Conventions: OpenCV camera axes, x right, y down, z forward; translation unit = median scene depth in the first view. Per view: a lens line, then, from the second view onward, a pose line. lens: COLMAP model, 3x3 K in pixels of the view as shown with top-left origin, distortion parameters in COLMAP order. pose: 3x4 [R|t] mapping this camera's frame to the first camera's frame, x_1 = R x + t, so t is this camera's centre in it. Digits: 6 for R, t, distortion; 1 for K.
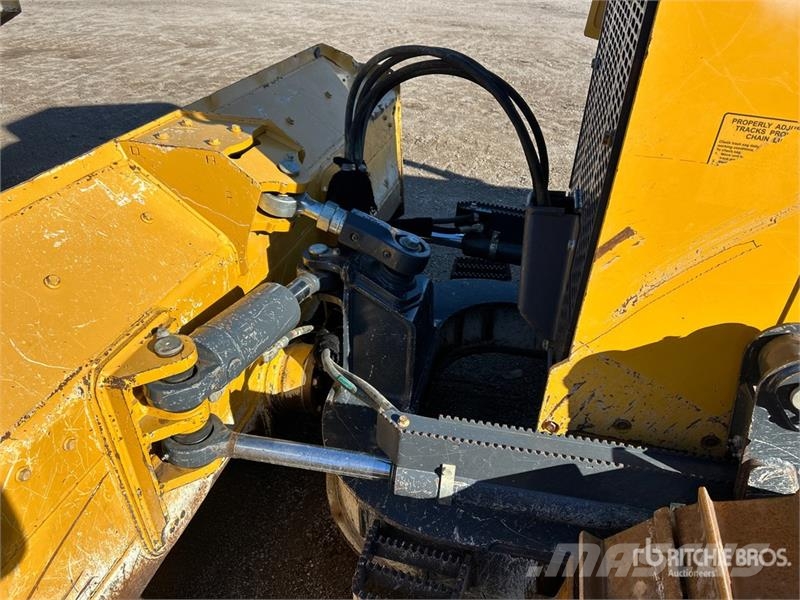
lens RADIAL K [[584.6, 0, 401.6], [0, 584.6, 309.0], [0, 0, 1]] dist [0.045726, -0.043842]
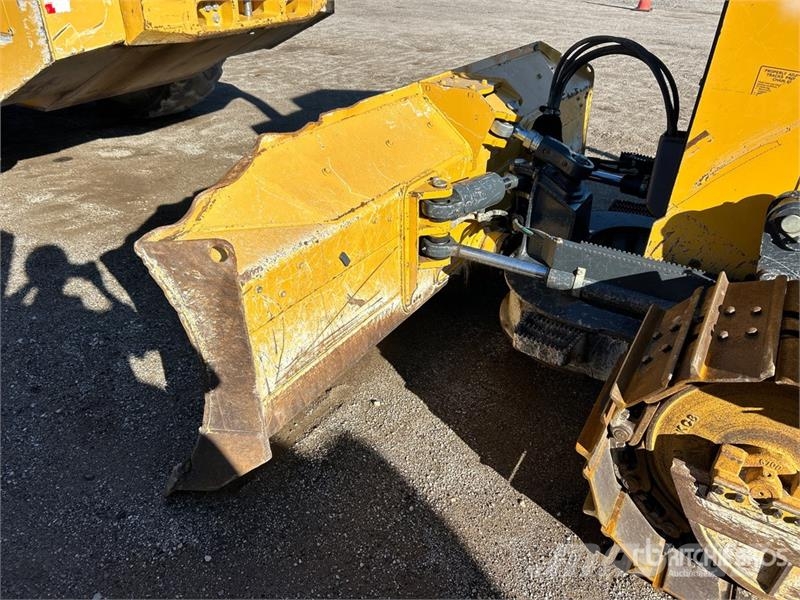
lens RADIAL K [[584.8, 0, 410.3], [0, 584.8, 304.2], [0, 0, 1]] dist [0.041723, -0.039898]
pose [[0.953025, 0.160112, -0.257115, 0.044062], [-0.167946, 0.985758, -0.008653, 0.350132], [0.252068, 0.051428, 0.966342, -0.603813]]
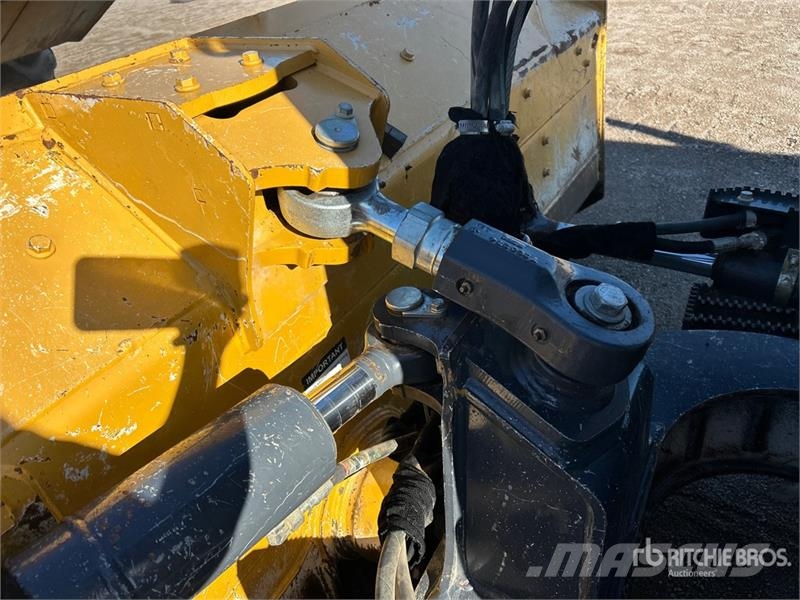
lens RADIAL K [[584.8, 0, 410.3], [0, 584.8, 304.2], [0, 0, 1]] dist [0.041723, -0.039898]
pose [[0.950712, 0.049308, -0.306129, 0.012476], [-0.037078, 0.998270, 0.045639, -0.122235], [0.307850, -0.032039, 0.950895, 0.543960]]
